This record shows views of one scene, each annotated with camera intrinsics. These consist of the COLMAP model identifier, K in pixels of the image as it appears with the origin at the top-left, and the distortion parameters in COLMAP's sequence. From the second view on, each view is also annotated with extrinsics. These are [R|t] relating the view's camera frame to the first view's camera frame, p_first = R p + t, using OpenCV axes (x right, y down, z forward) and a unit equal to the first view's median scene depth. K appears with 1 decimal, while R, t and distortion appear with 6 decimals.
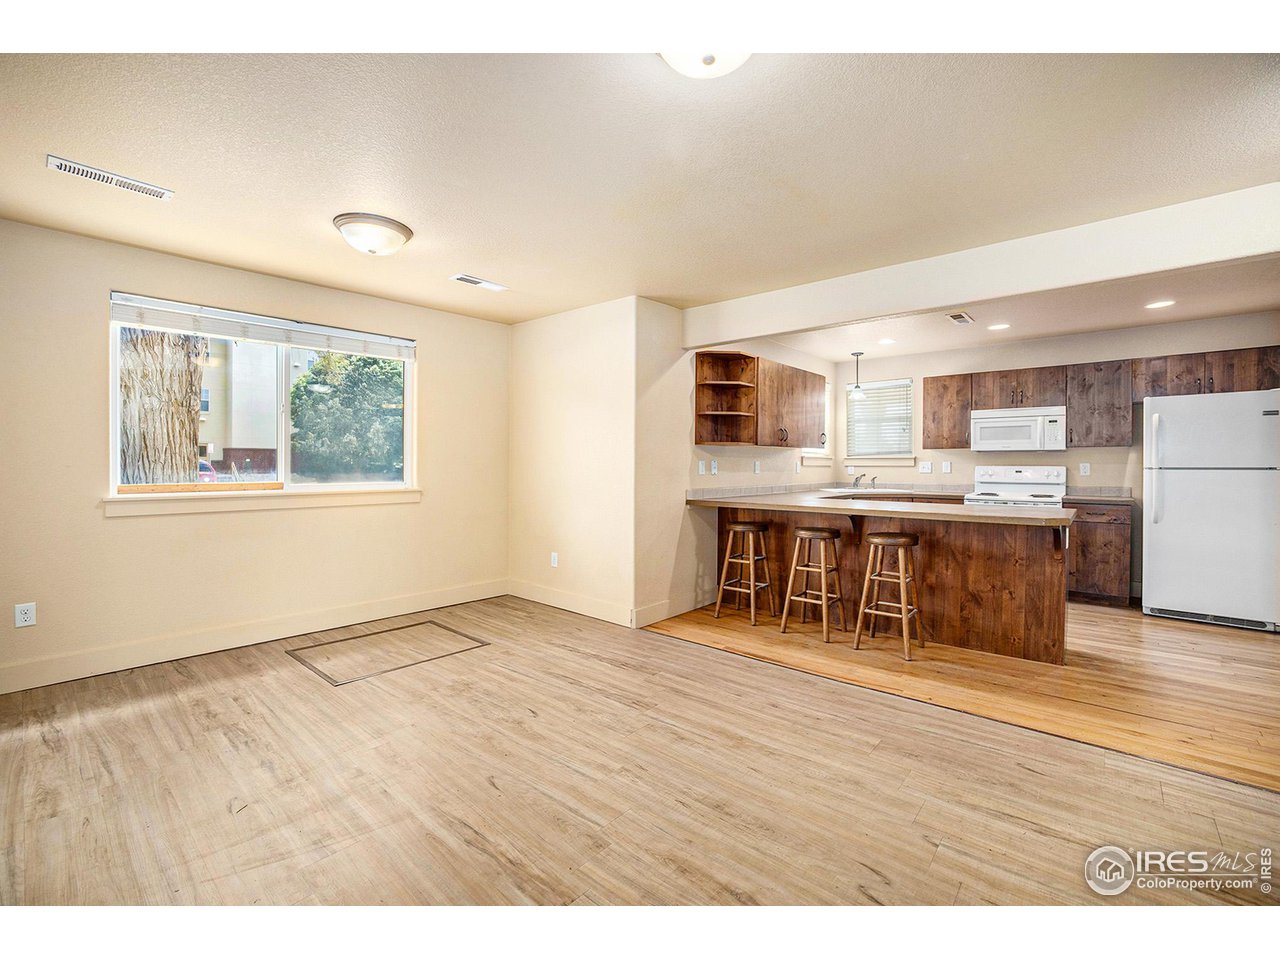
lens RADIAL K [[557.5, 0, 635.7], [0, 557.5, 478.6], [0, 0, 1]] dist [-0.027120, 0.003296]
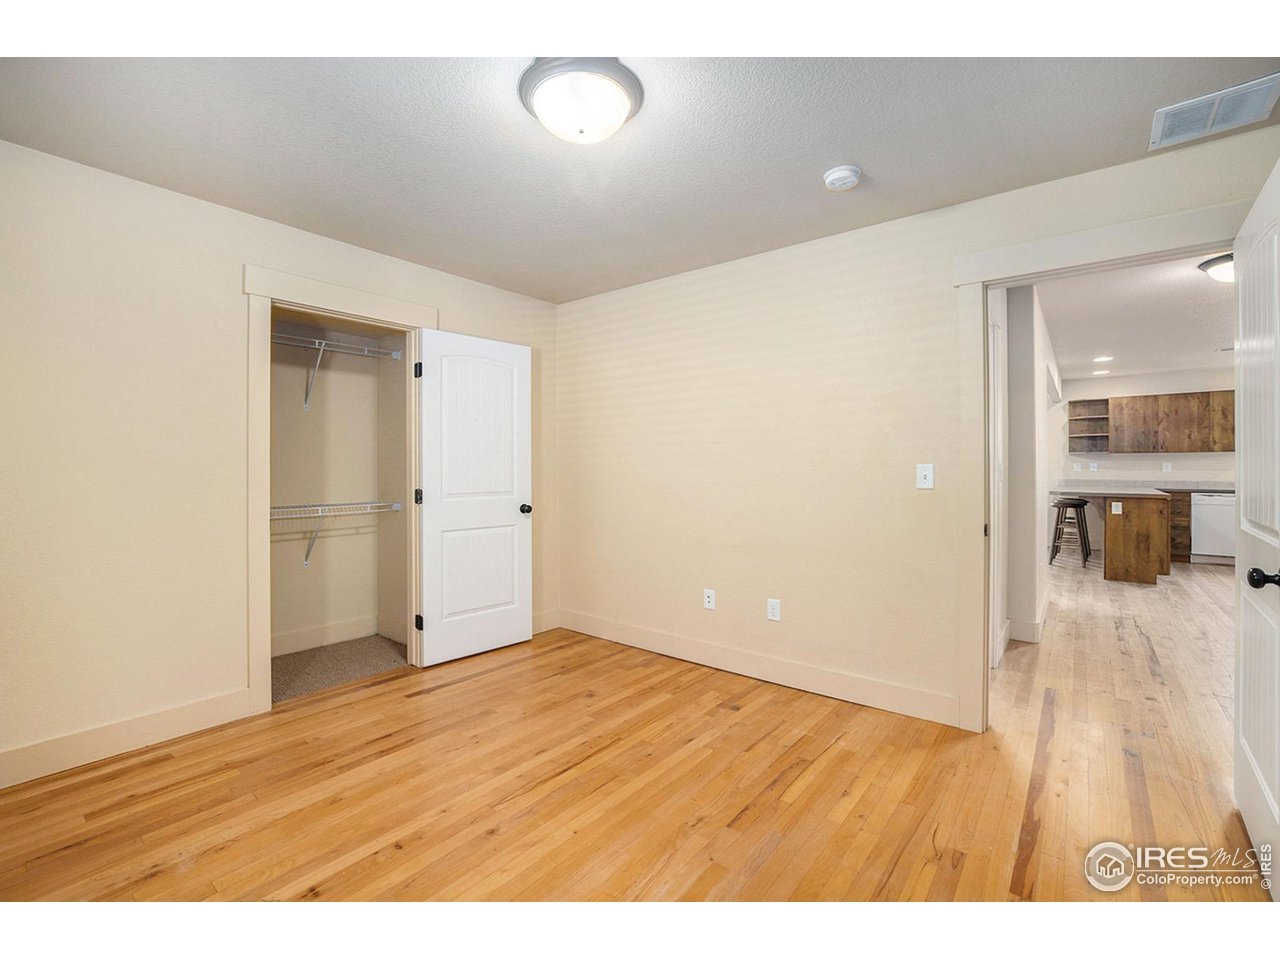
lens RADIAL K [[556.1, 0, 620.7], [0, 556.1, 457.3], [0, 0, 1]] dist [0.002060, 0.000249]
pose [[0.023753, -0.010773, -0.999660, 1.766380], [-0.021133, 0.999713, -0.011275, -0.000288], [0.999494, 0.021394, 0.023518, -0.442151]]
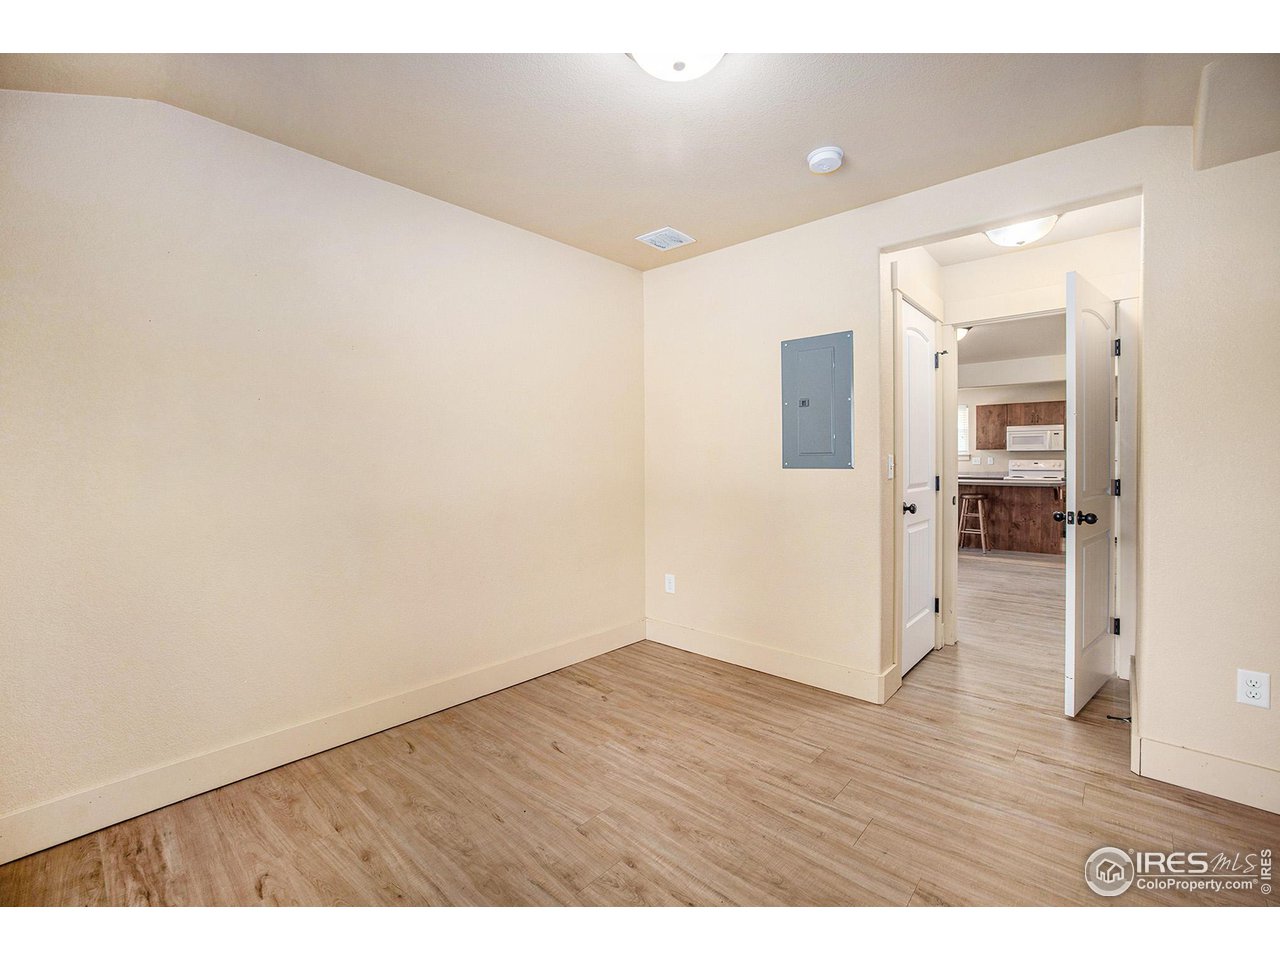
lens RADIAL K [[557.5, 0, 634.5], [0, 557.5, 469.8], [0, 0, 1]] dist [-0.027120, 0.003296]
pose [[0.999854, -0.002254, -0.016940, -0.552746], [0.002110, 0.999961, -0.008536, 0.020796], [0.016959, 0.008499, 0.999820, -0.770597]]
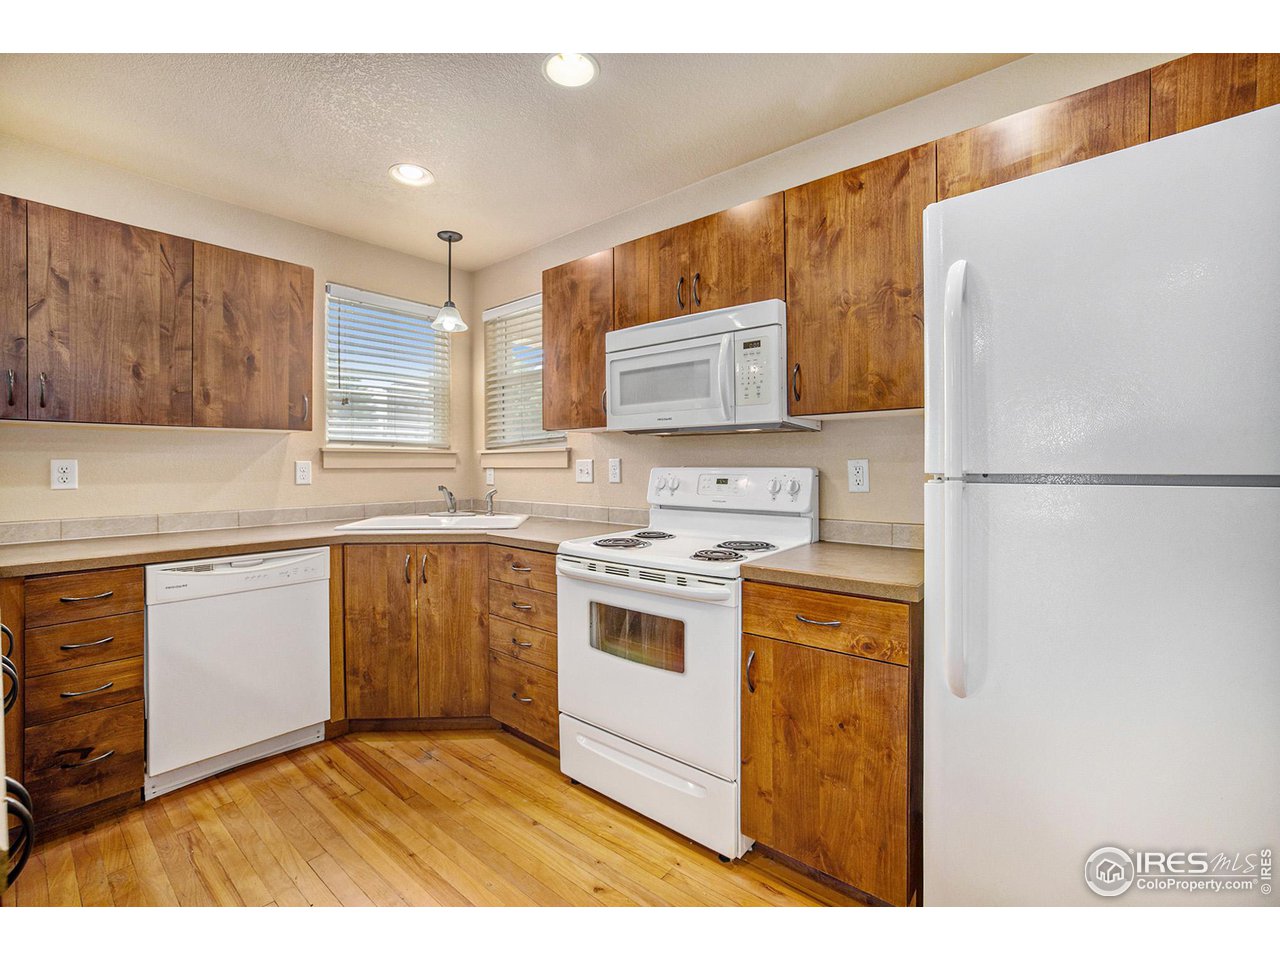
lens RADIAL K [[557.5, 0, 644.3], [0, 557.5, 472.6], [0, 0, 1]] dist [-0.027120, 0.003296]
pose [[0.999813, -0.005453, 0.018565, 0.714541], [0.005686, 0.999906, -0.012514, -0.015770], [-0.018495, 0.012618, 0.999749, 0.665002]]
